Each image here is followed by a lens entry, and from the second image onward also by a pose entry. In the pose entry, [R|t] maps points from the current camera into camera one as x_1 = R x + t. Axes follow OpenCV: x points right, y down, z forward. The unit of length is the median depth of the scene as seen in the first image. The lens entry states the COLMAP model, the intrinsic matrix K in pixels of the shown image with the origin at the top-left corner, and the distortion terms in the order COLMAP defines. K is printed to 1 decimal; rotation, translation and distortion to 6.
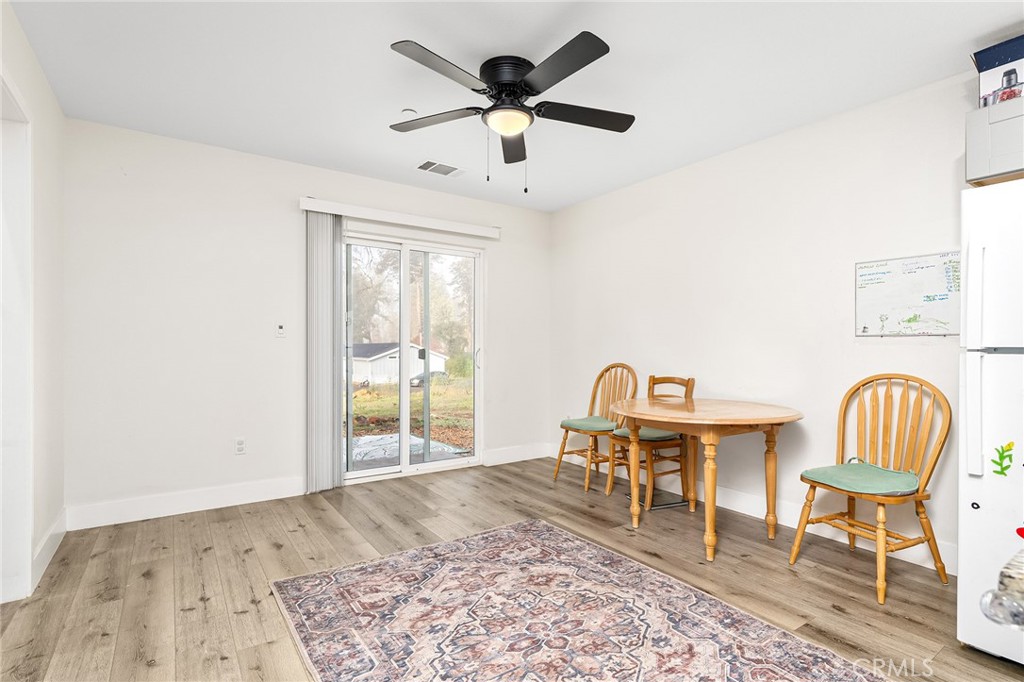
lens RADIAL K [[504.7, 0, 510.6], [0, 504.7, 344.8], [0, 0, 1]] dist [-0.005809, 0.000042]
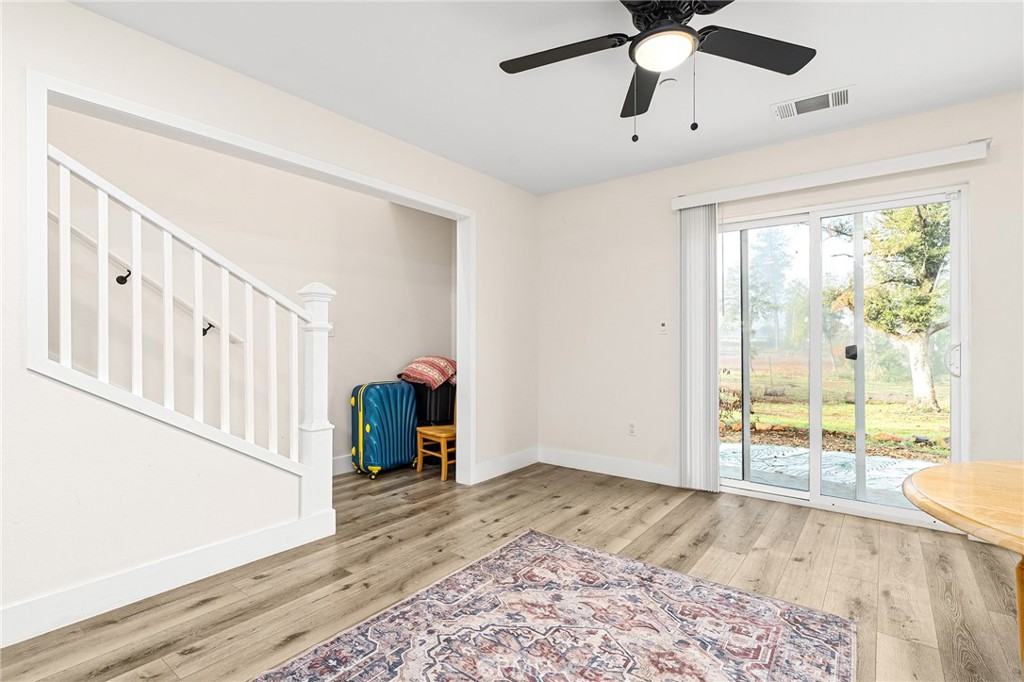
lens RADIAL K [[487.5, 0, 509.6], [0, 487.5, 342.9], [0, 0, 1]] dist [-0.006711, -0.000473]
pose [[0.298872, -0.003014, -0.954289, 0.627328], [0.004768, 0.999987, -0.001665, 0.005333], [0.954281, -0.004053, 0.298882, 0.546111]]
